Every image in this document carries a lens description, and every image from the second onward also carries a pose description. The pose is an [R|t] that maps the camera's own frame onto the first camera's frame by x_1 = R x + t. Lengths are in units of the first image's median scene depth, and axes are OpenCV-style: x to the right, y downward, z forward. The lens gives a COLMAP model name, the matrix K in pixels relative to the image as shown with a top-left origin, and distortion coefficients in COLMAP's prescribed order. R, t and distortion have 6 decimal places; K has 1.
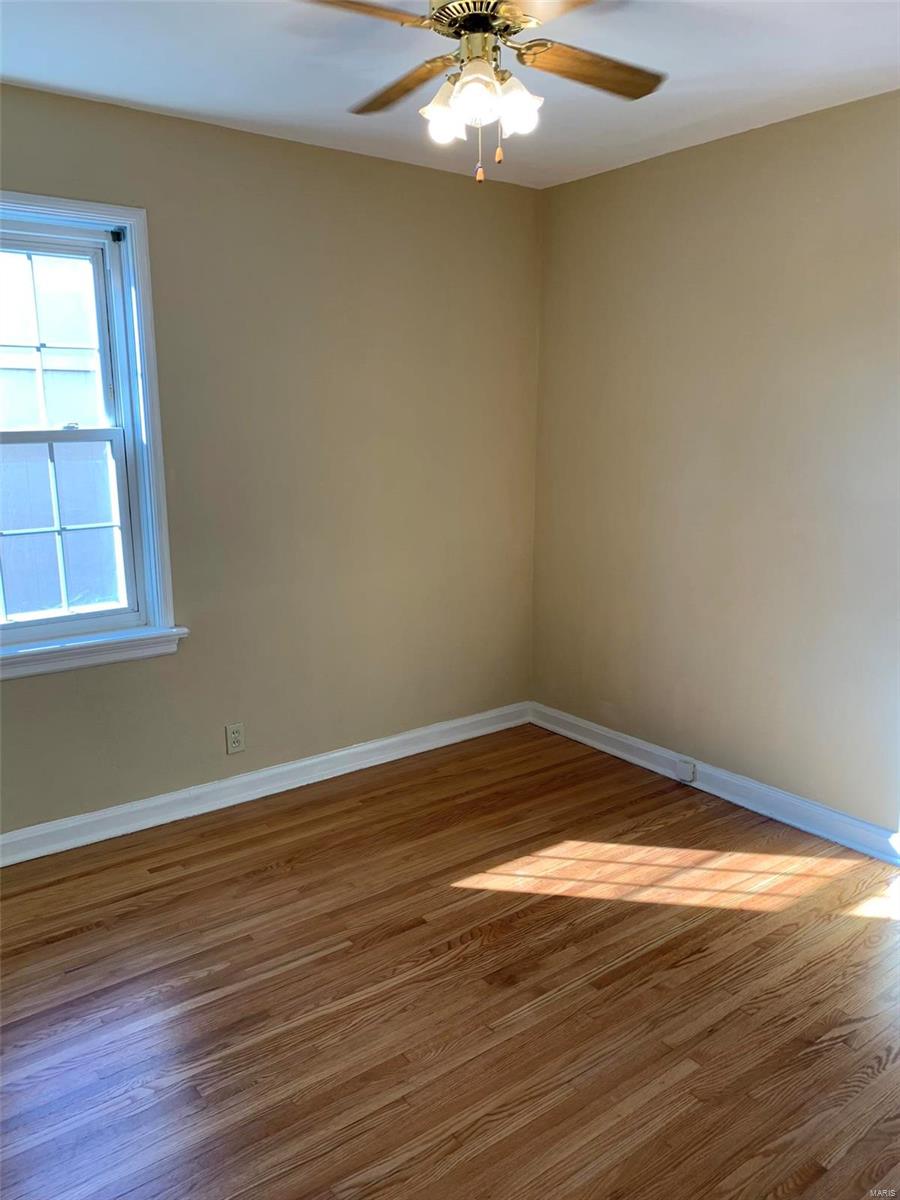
lens RADIAL K [[912.6, 0, 454.7], [0, 912.6, 604.0], [0, 0, 1]] dist [0.020914, -0.033453]
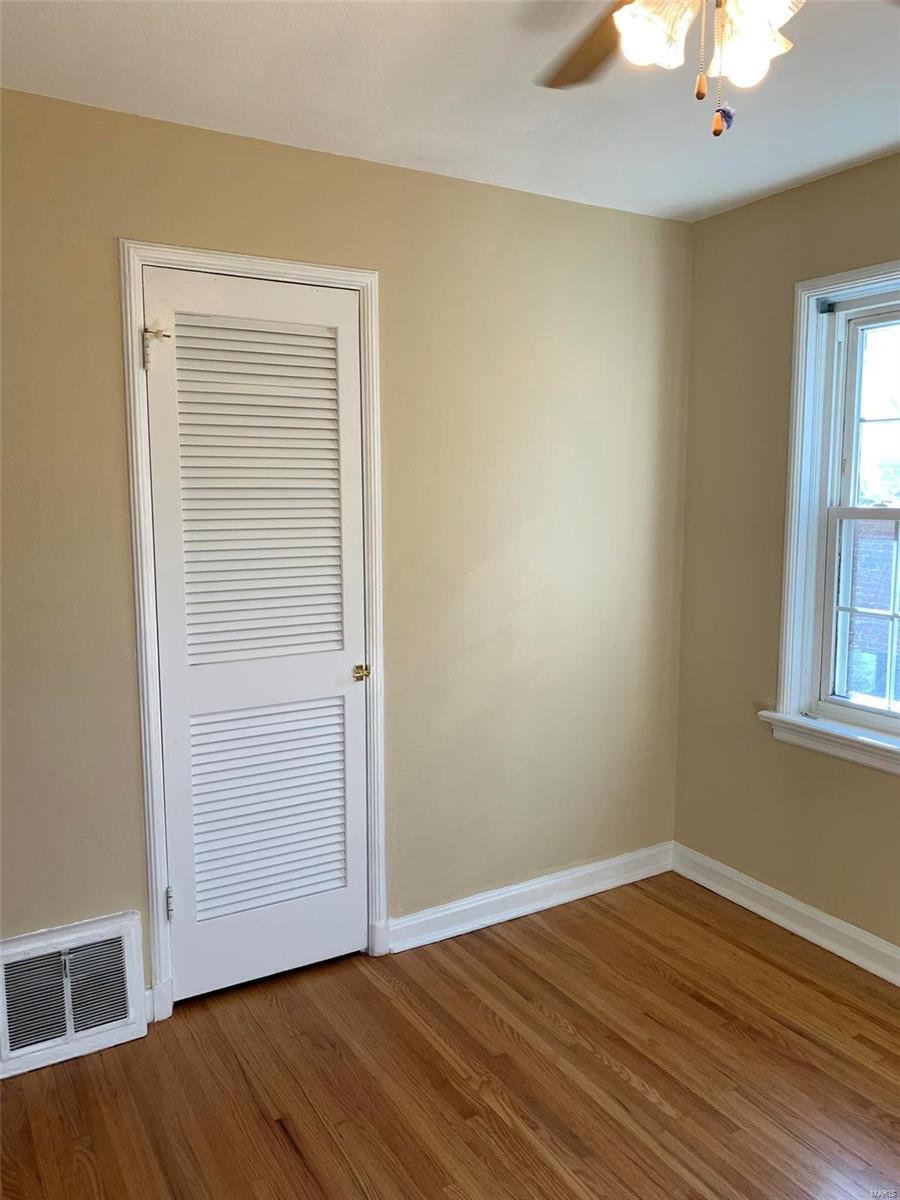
lens RADIAL K [[912.6, 0, 455.3], [0, 912.6, 598.2], [0, 0, 1]] dist [0.020914, -0.033453]
pose [[-0.114124, 0.124472, -0.985638, 0.508041], [-0.201027, 0.968703, 0.145610, -0.147323], [0.972915, 0.214757, -0.085530, 0.686735]]
